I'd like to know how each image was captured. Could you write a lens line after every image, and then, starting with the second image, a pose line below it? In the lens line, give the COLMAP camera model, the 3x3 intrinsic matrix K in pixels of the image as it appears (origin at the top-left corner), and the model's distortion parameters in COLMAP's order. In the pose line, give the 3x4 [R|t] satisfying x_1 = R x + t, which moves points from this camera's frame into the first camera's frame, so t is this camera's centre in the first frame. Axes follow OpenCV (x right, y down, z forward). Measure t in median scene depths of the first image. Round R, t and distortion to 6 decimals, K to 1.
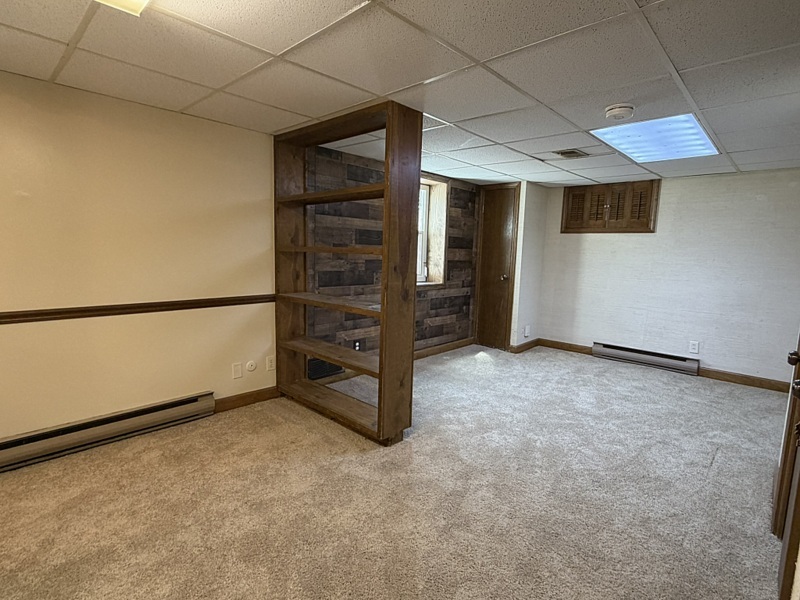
lens RADIAL K [[413.9, 0, 401.5], [0, 413.9, 303.6], [0, 0, 1]] dist [0.002008, 0.000211]
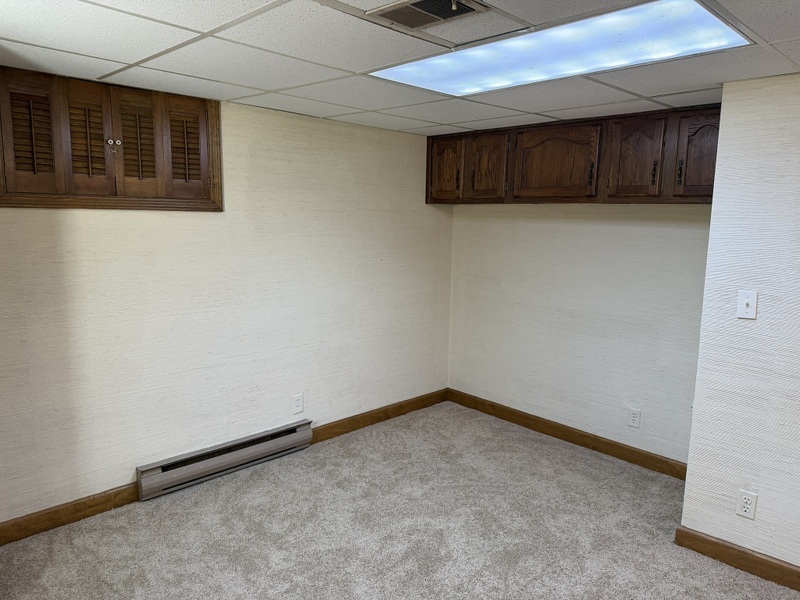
lens RADIAL K [[569.9, 0, 400.0], [0, 569.9, 300.2], [0, 0, 1]] dist [0.053987, -0.021095]
pose [[0.038014, -0.172207, 0.984327, -0.075703], [0.114939, 0.979255, 0.166880, -0.157740], [-0.992645, 0.106793, 0.057018, 0.764770]]
